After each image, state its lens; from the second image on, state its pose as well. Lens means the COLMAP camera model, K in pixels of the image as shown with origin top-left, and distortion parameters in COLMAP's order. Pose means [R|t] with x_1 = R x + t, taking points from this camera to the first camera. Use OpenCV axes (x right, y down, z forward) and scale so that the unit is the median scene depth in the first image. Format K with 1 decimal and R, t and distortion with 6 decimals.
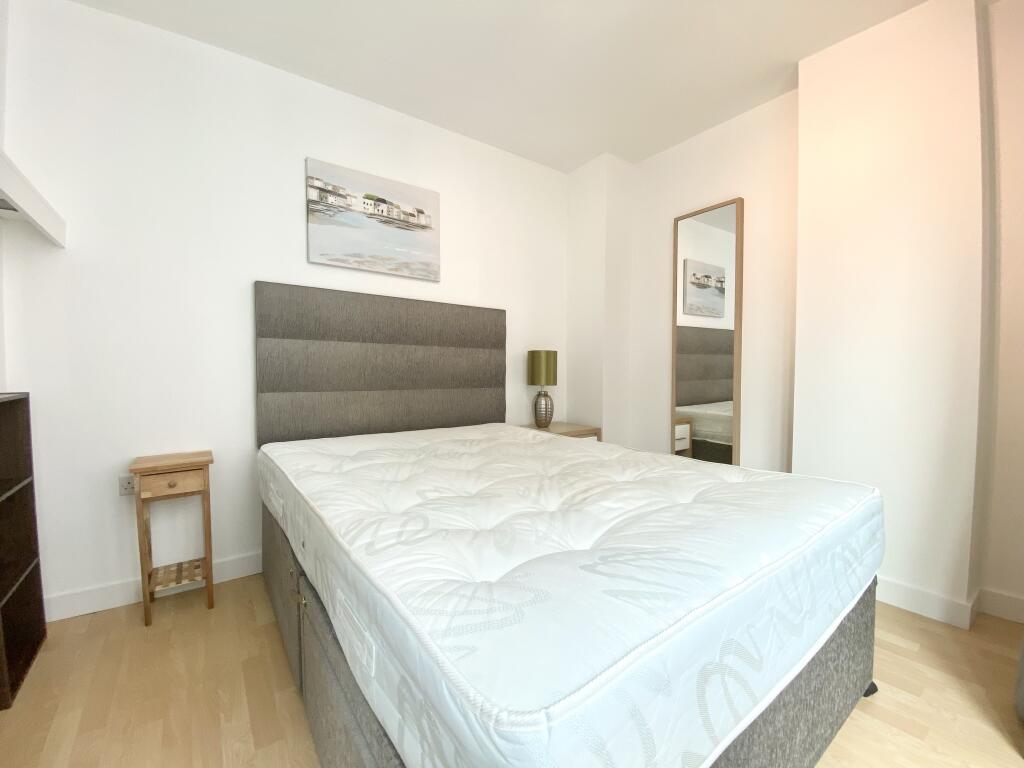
lens RADIAL K [[419.2, 0, 509.2], [0, 419.2, 383.6], [0, 0, 1]] dist [0.016972, -0.020565]
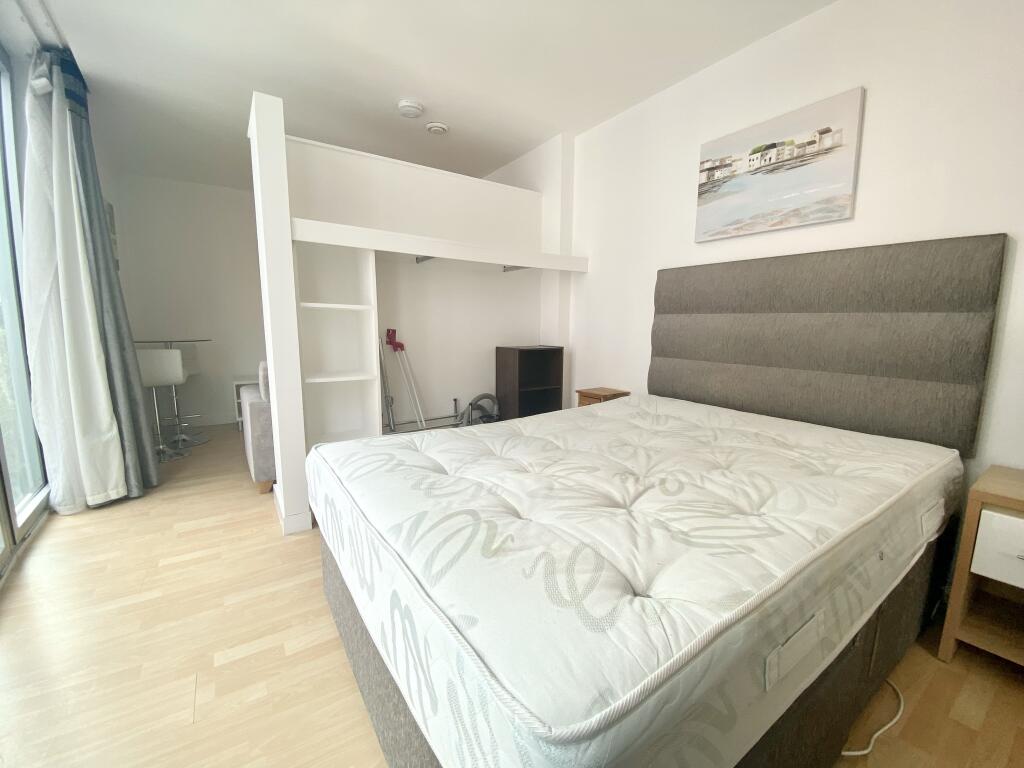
lens RADIAL K [[419.2, 0, 509.2], [0, 419.2, 383.6], [0, 0, 1]] dist [0.016972, -0.020565]
pose [[-0.043697, 0.138030, -0.989464, 0.667382], [-0.036862, 0.989512, 0.139665, -0.052675], [0.998365, 0.042576, -0.038151, 0.529533]]
